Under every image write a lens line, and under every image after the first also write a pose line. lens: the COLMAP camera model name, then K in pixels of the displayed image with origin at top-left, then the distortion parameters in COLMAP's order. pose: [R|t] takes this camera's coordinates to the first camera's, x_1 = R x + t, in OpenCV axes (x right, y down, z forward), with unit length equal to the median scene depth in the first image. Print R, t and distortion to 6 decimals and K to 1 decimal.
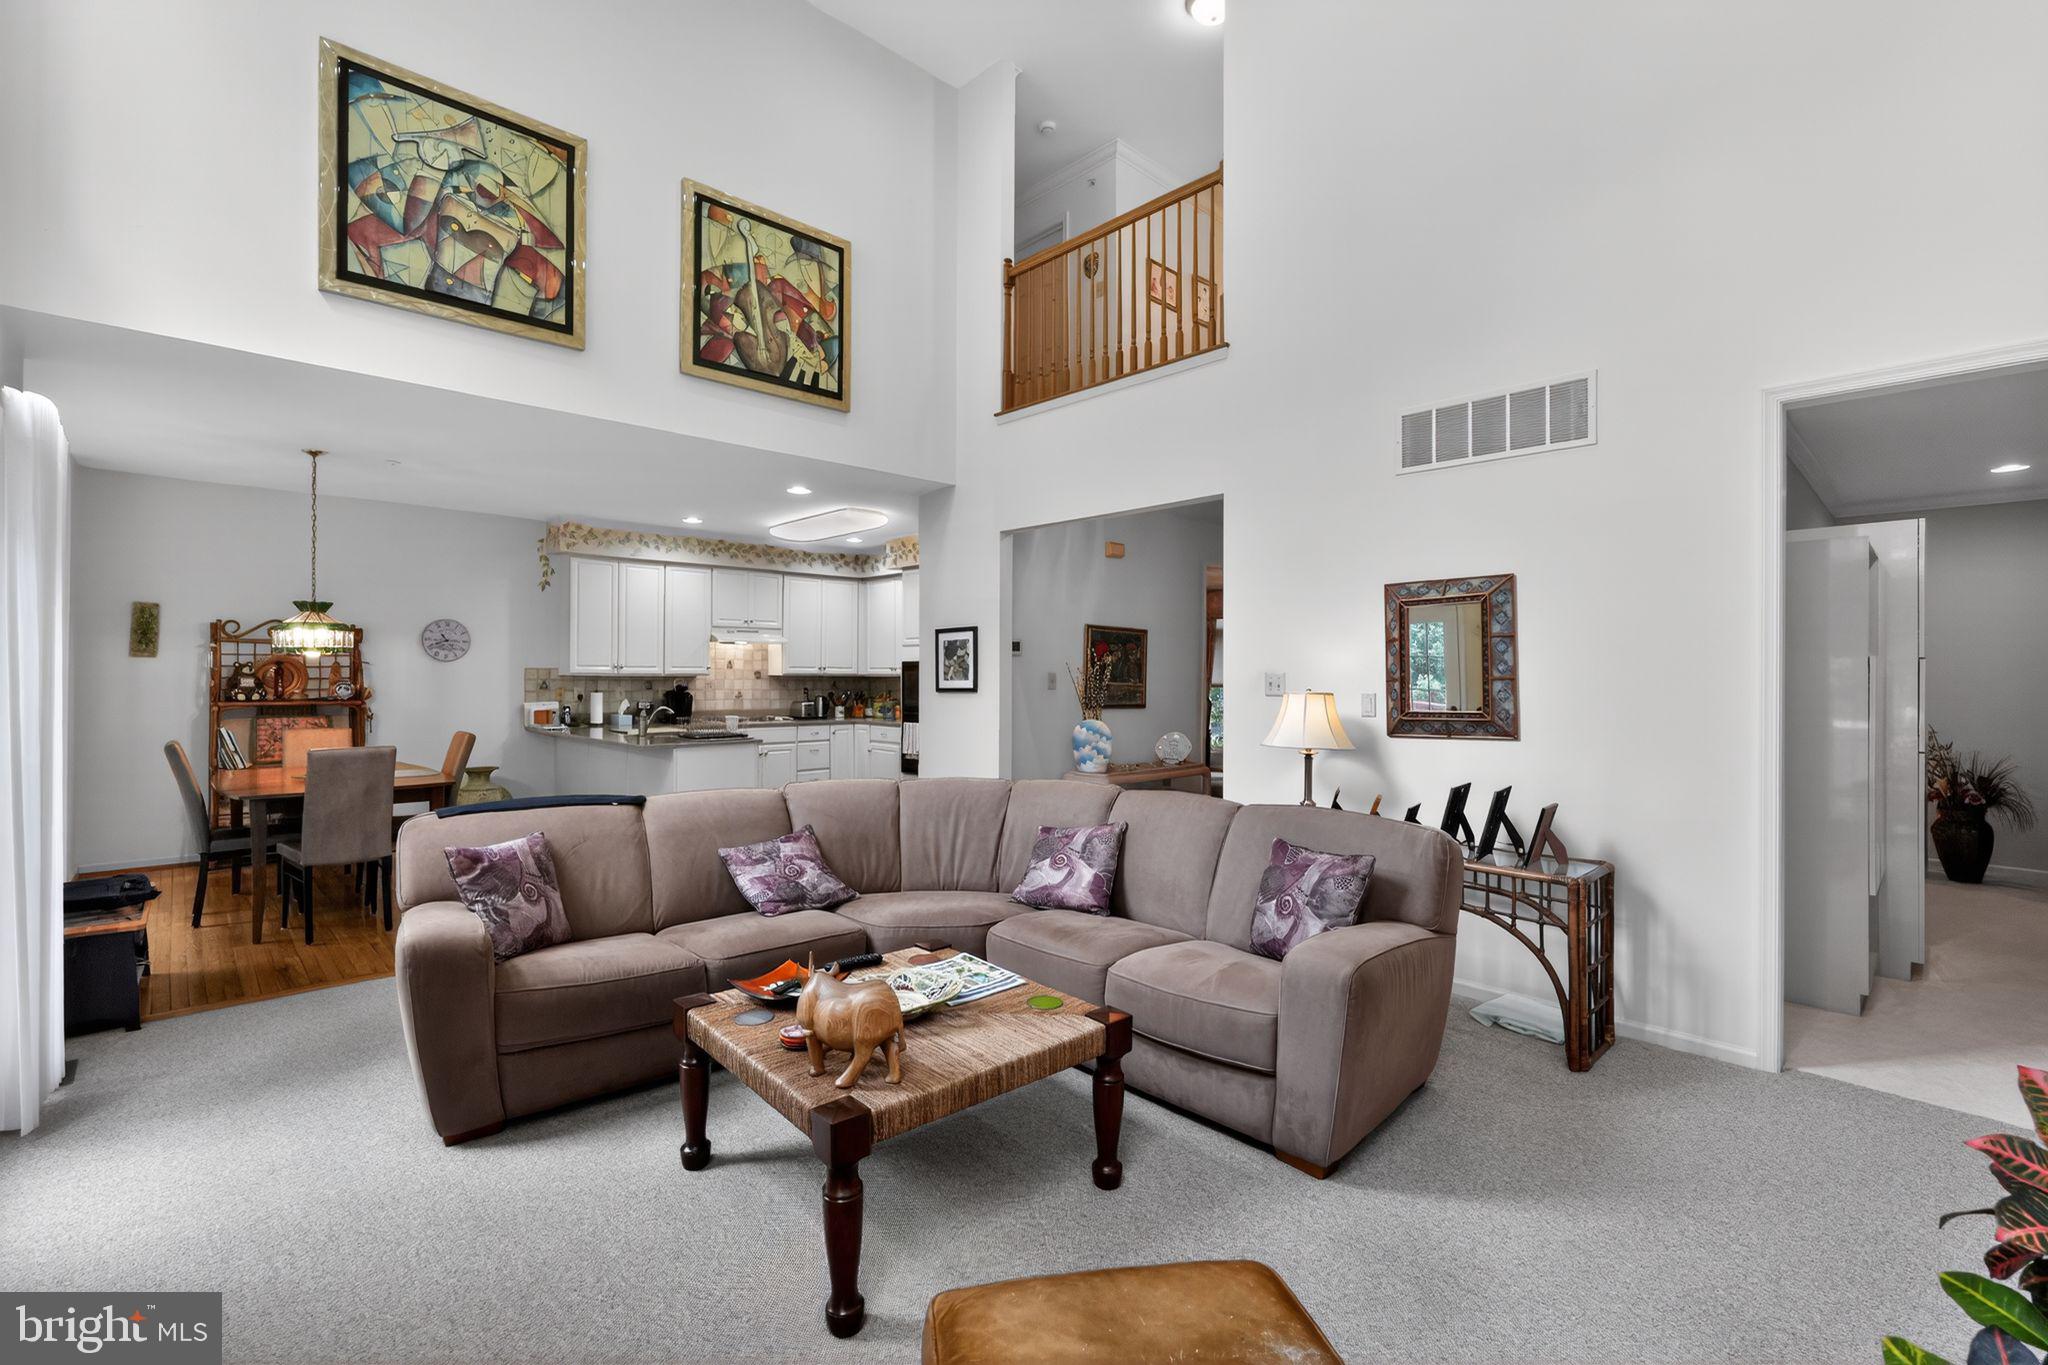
lens RADIAL K [[910.2, 0, 1038.9], [0, 910.2, 672.7], [0, 0, 1]] dist [-0.010226, 0.003817]
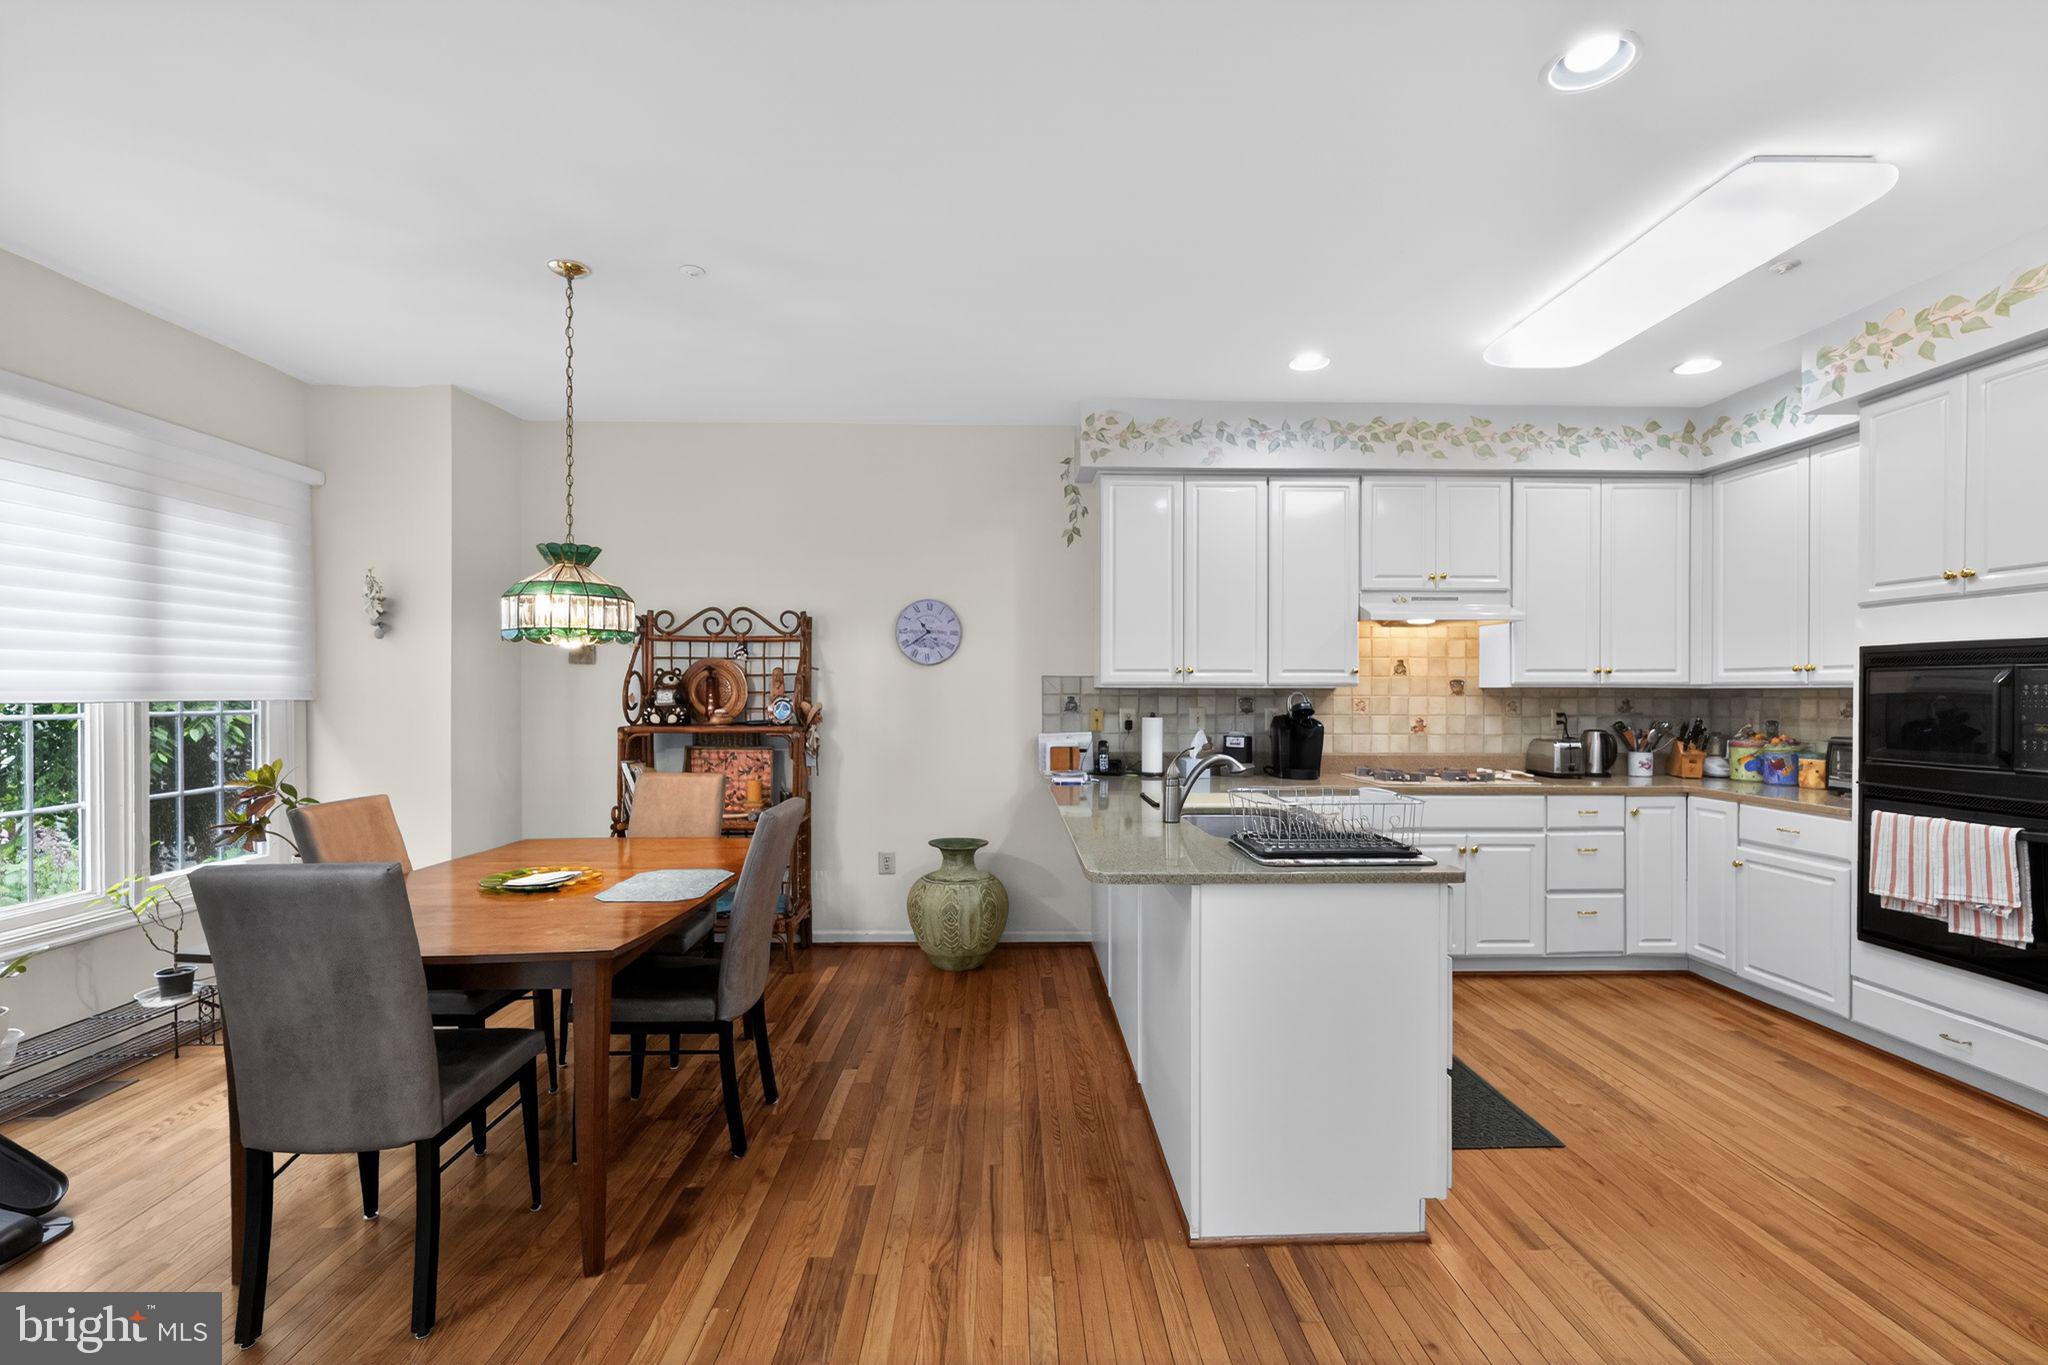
lens RADIAL K [[910.2, 0, 1017.9], [0, 910.2, 699.5], [0, 0, 1]] dist [-0.010226, 0.003817]
pose [[0.722994, 0.001663, -0.690852, -0.150635], [0.003034, 0.999980, 0.005583, 0.006816], [0.690848, -0.006133, 0.722974, 0.512777]]
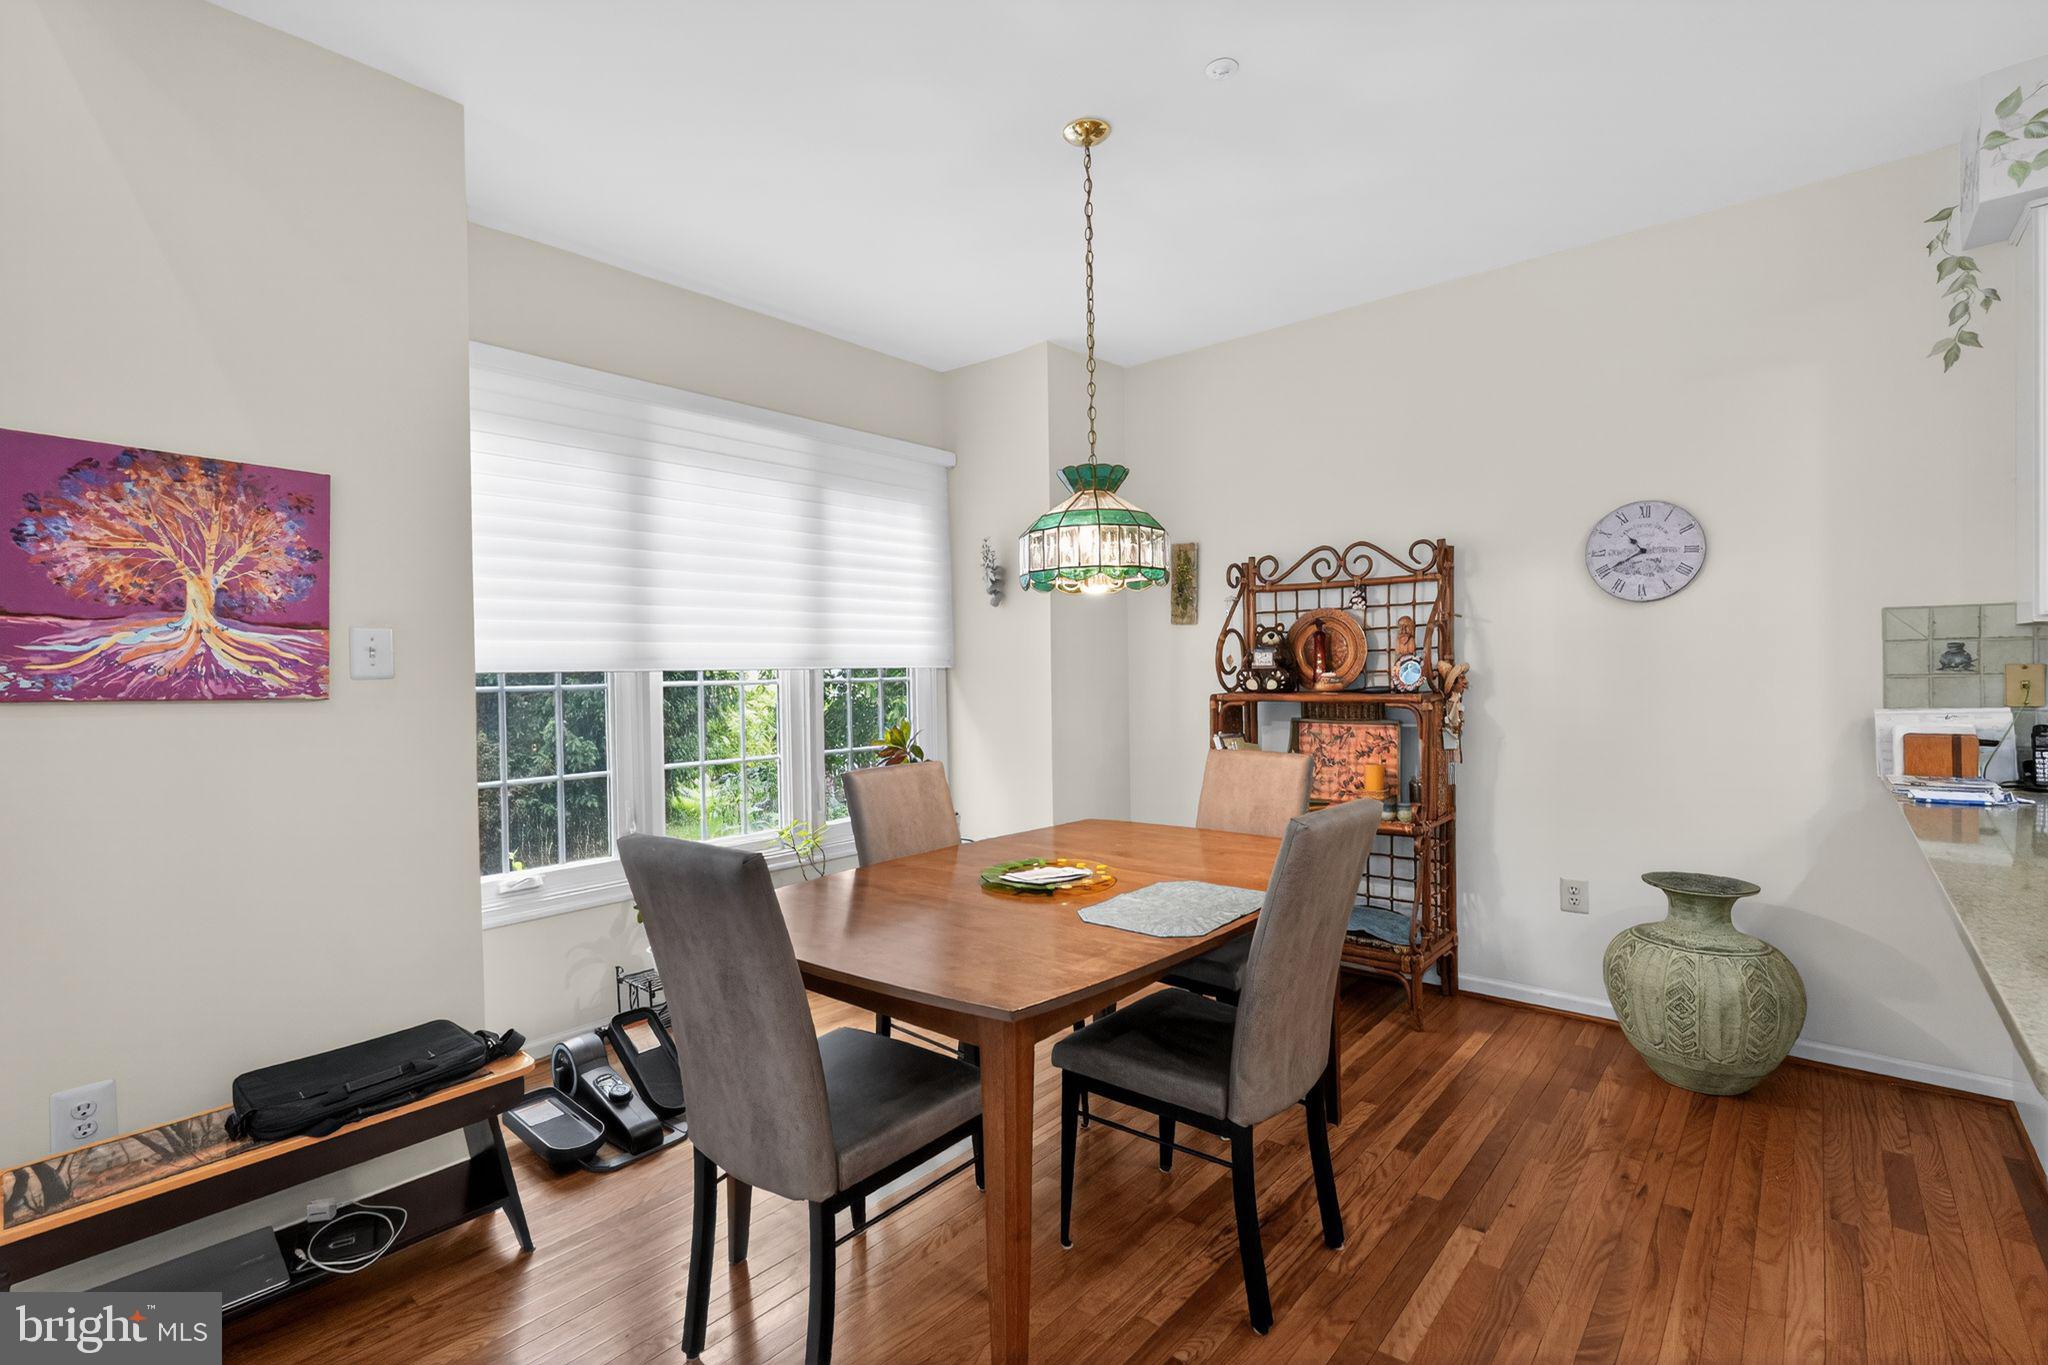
lens RADIAL K [[910.2, 0, 1027.5], [0, 910.2, 682.4], [0, 0, 1]] dist [-0.010226, 0.003817]
pose [[0.074283, 0.006586, -0.997215, -0.232467], [0.017199, 0.999821, 0.007884, 0.013688], [0.997089, -0.017737, 0.074156, 0.604794]]
